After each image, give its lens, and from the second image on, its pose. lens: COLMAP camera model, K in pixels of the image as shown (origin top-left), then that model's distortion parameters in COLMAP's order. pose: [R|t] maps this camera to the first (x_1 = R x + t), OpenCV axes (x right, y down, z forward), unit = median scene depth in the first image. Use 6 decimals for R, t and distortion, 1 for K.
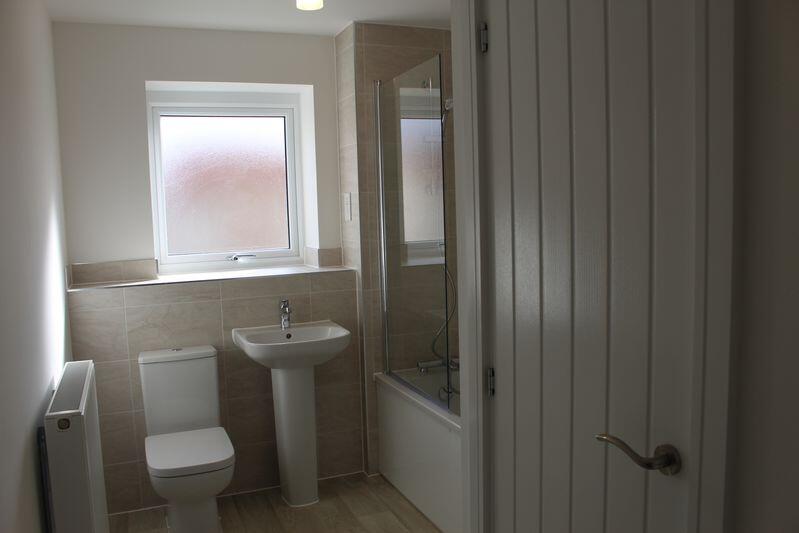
lens RADIAL K [[663.7, 0, 399.5], [0, 663.7, 266.5], [0, 0, 1]] dist [-0.164821, 0.139895]
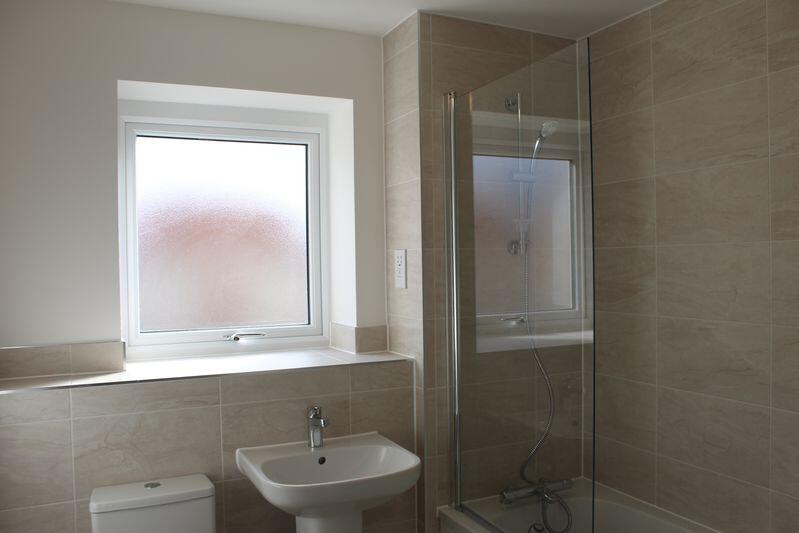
lens RADIAL K [[663.7, 0, 399.5], [0, 663.7, 266.5], [0, 0, 1]] dist [-0.164821, 0.139895]
pose [[0.998538, 0.014893, 0.051967, -0.120413], [-0.010233, 0.995995, -0.088824, -0.030778], [-0.053081, 0.088163, 0.994691, 0.302934]]
